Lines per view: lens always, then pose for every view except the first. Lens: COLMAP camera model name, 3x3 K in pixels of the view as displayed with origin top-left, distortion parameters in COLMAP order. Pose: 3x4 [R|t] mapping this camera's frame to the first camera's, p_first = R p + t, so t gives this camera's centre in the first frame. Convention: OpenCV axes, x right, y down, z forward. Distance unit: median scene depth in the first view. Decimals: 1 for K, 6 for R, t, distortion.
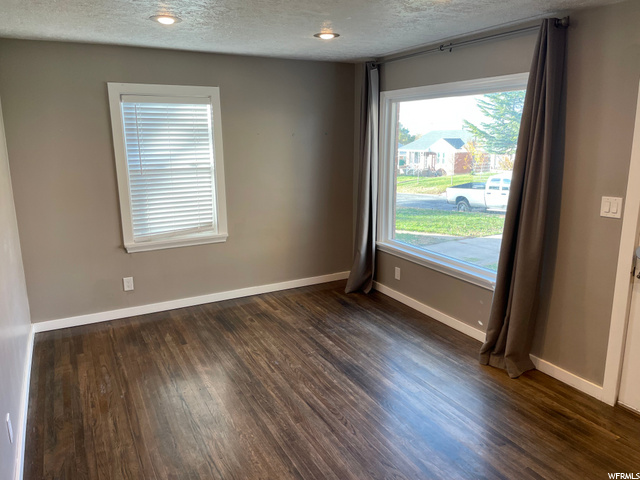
lens RADIAL K [[482.5, 0, 321.8], [0, 482.5, 237.3], [0, 0, 1]] dist [0.052295, -0.066392]
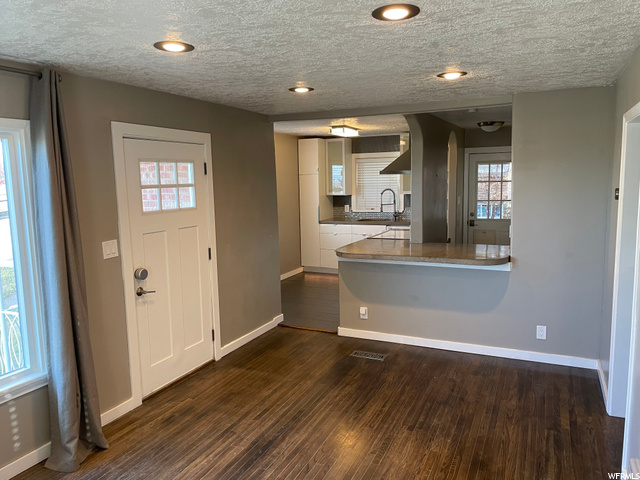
lens RADIAL K [[482.5, 0, 318.8], [0, 482.5, 236.6], [0, 0, 1]] dist [0.052295, -0.066392]
pose [[-0.597502, -0.079708, 0.797896, -0.637554], [0.195753, 0.950442, 0.241537, -0.273386], [-0.777606, 0.300510, -0.552288, 1.234570]]
